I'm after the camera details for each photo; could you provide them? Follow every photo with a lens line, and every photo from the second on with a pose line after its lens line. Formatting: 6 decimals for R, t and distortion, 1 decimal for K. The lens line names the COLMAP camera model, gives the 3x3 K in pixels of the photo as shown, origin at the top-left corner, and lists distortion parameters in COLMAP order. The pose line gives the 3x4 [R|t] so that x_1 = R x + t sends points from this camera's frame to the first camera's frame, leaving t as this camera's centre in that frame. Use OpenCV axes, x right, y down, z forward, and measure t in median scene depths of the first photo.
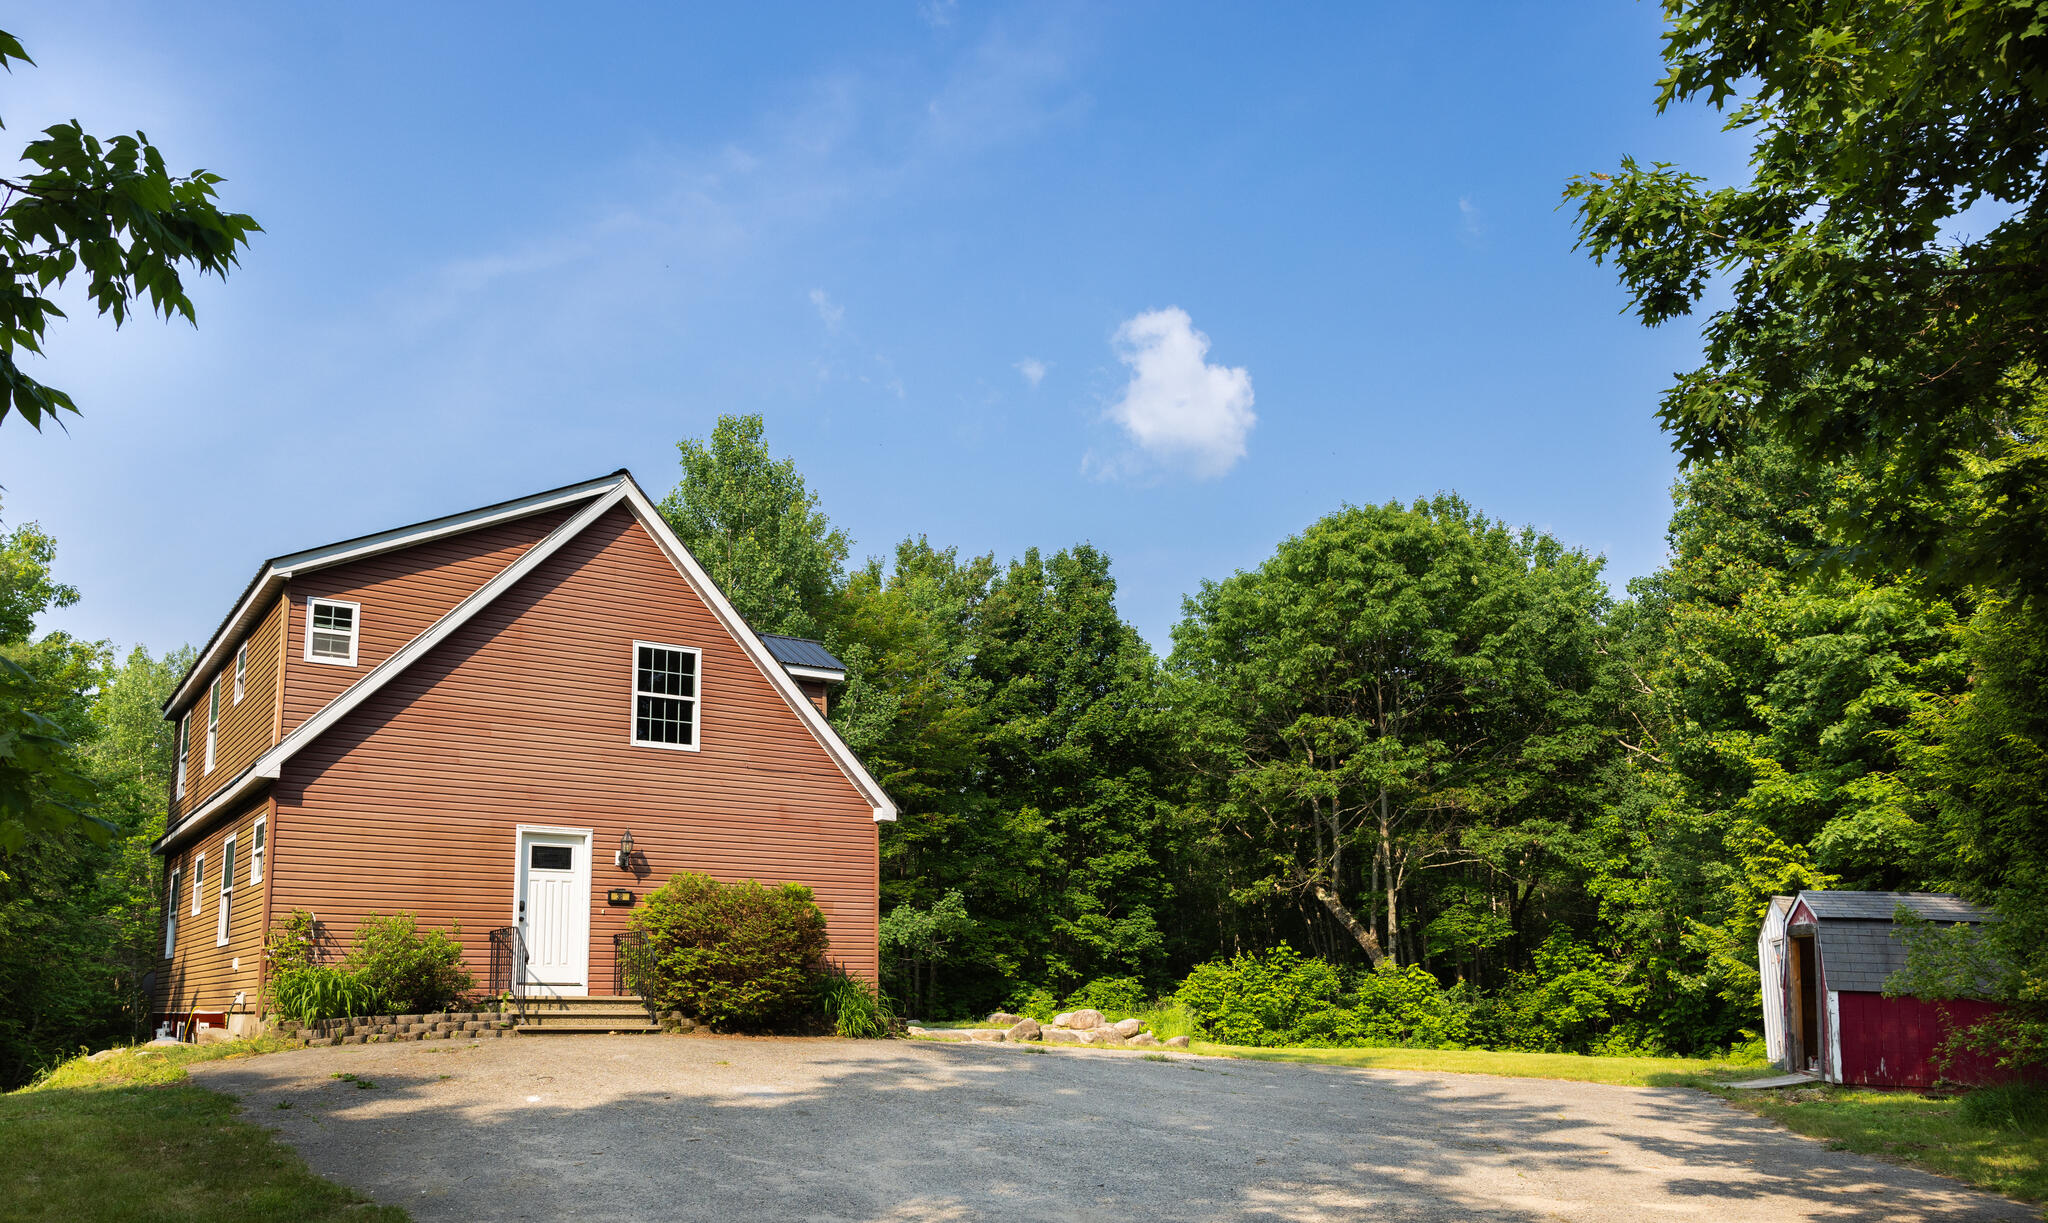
lens RADIAL K [[1553.2, 0, 970.5], [0, 1553.2, 766.9], [0, 0, 1]] dist [0.001273, 0.003507]
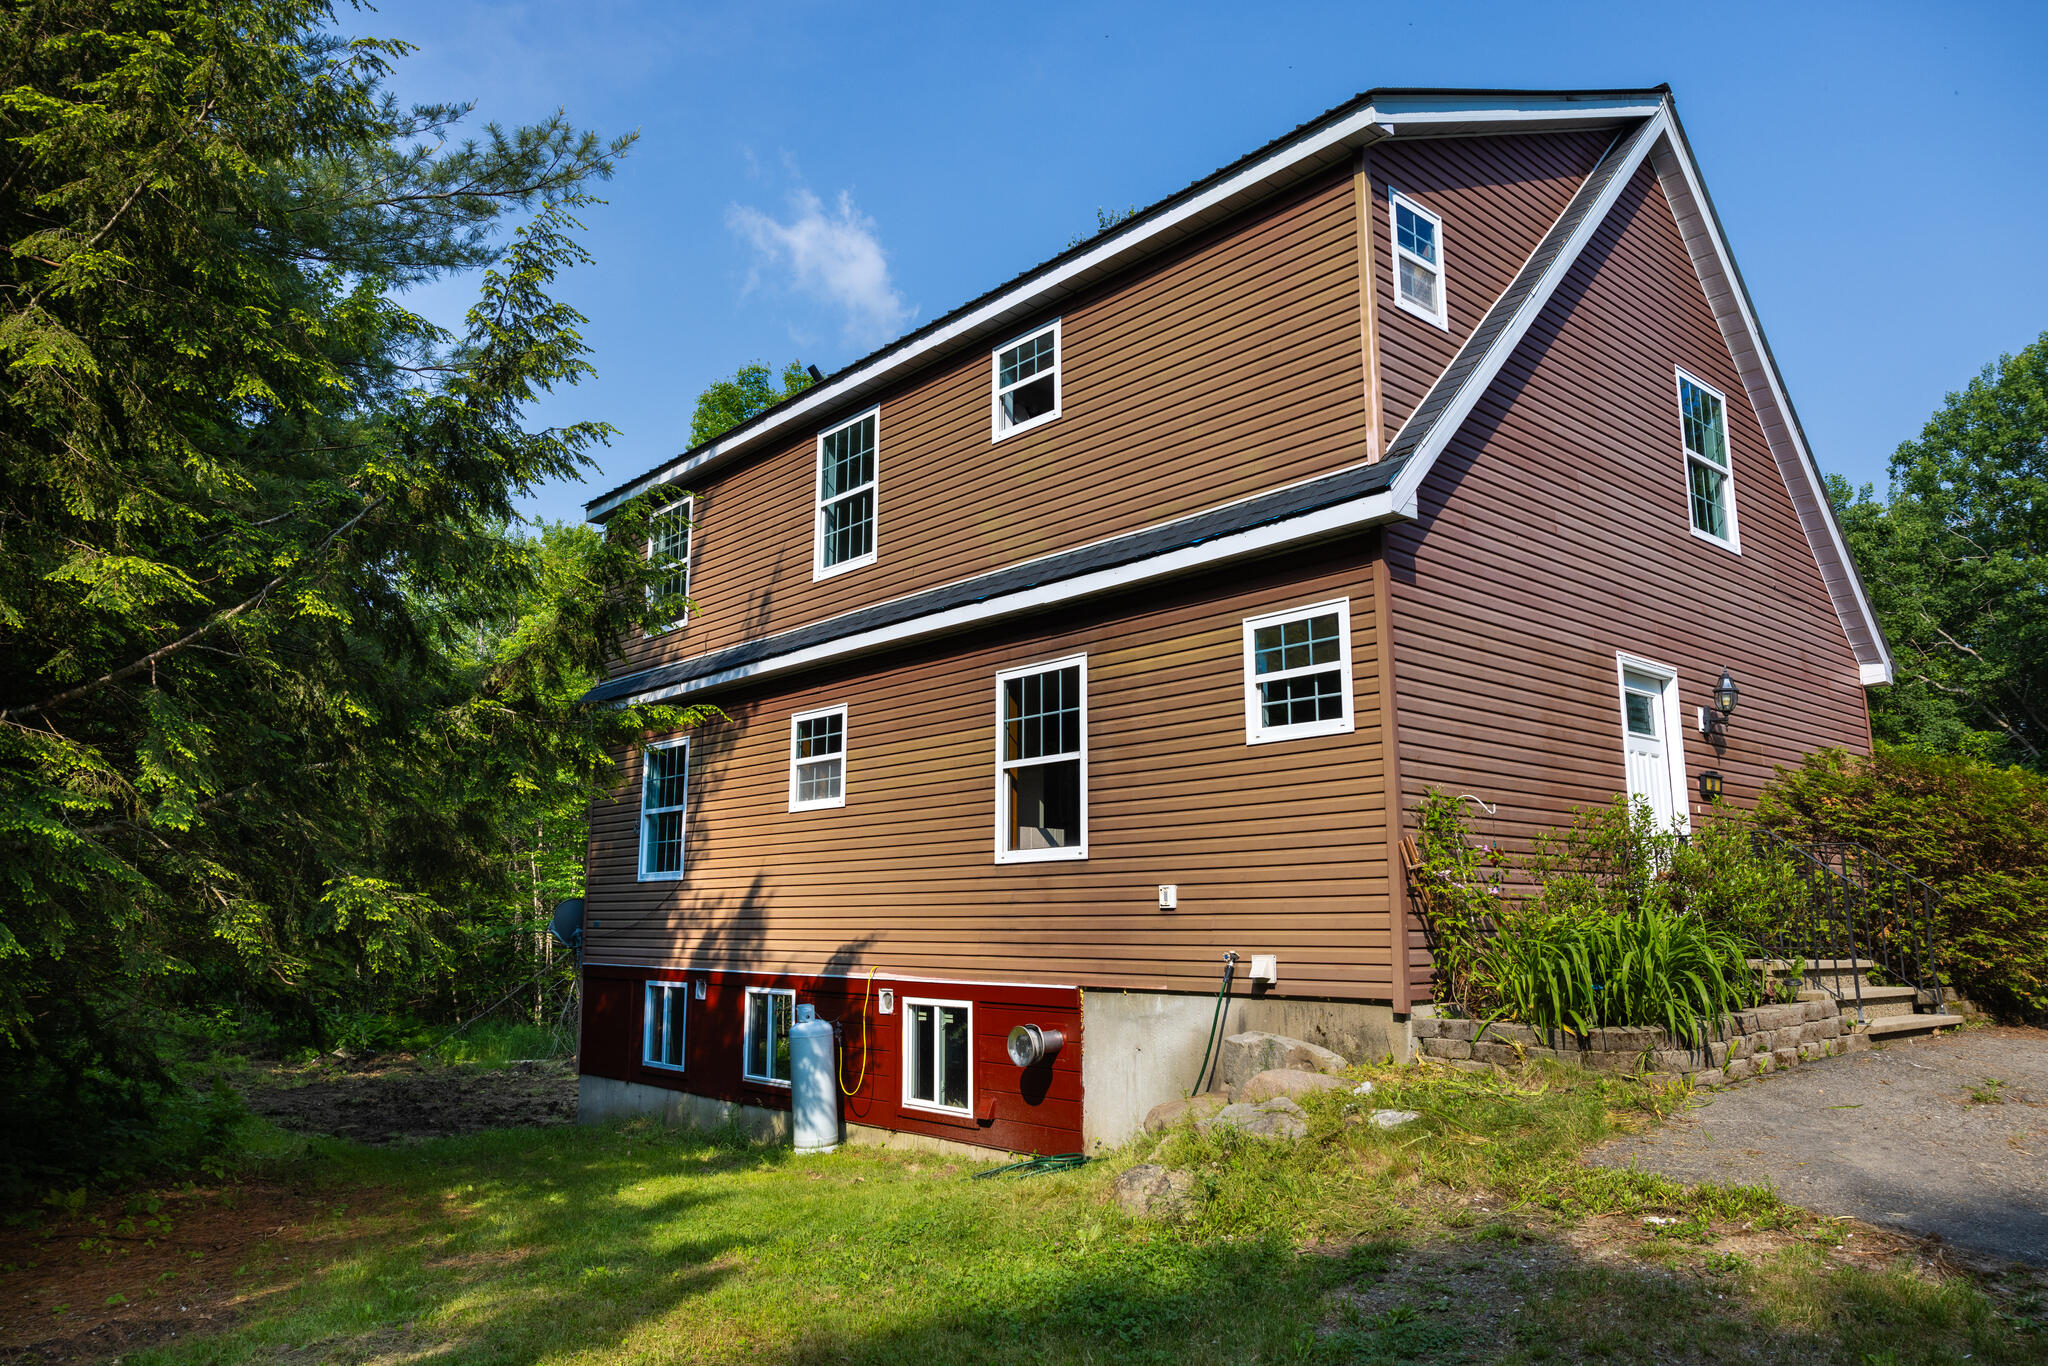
lens RADIAL K [[1382.4, 0, 1023.4], [0, 1382.4, 679.7], [0, 0, 1]] dist [-0.002136, 0.000865]
pose [[0.988900, 0.031514, 0.145201, -0.567770], [-0.028104, 0.999280, -0.025478, 0.065165], [-0.145900, 0.021114, 0.989074, 0.528837]]
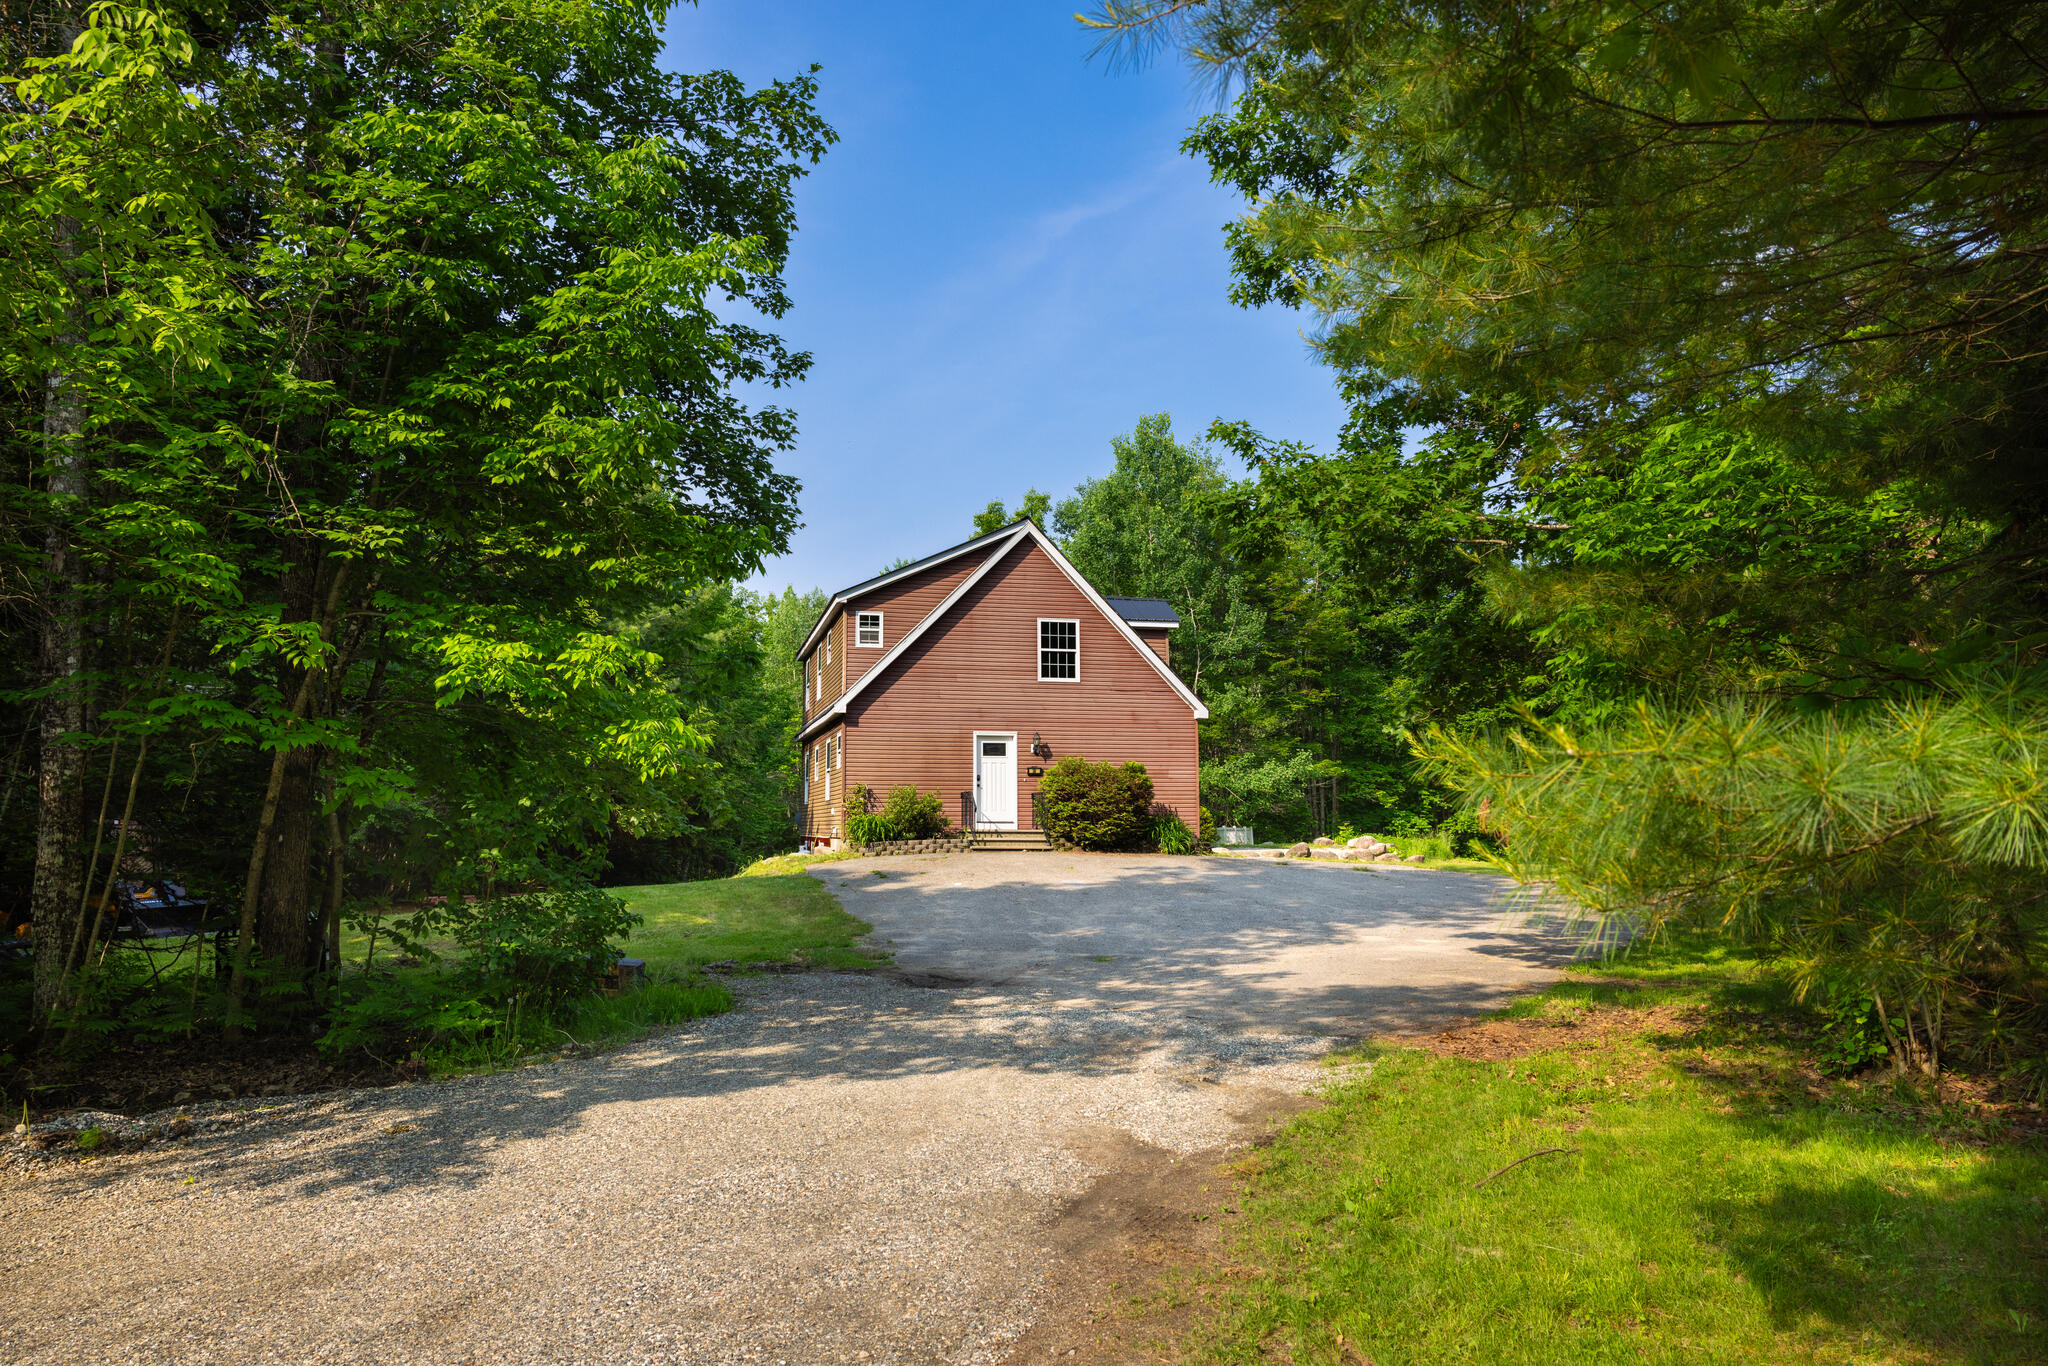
lens RADIAL K [[1382.4, 0, 1023.4], [0, 1382.4, 679.7], [0, 0, 1]] dist [-0.002136, 0.000865]
pose [[0.943068, -0.032522, -0.331006, 0.272897], [0.049049, 0.997926, 0.041698, -0.081638], [0.328964, -0.055559, 0.942707, -0.436257]]
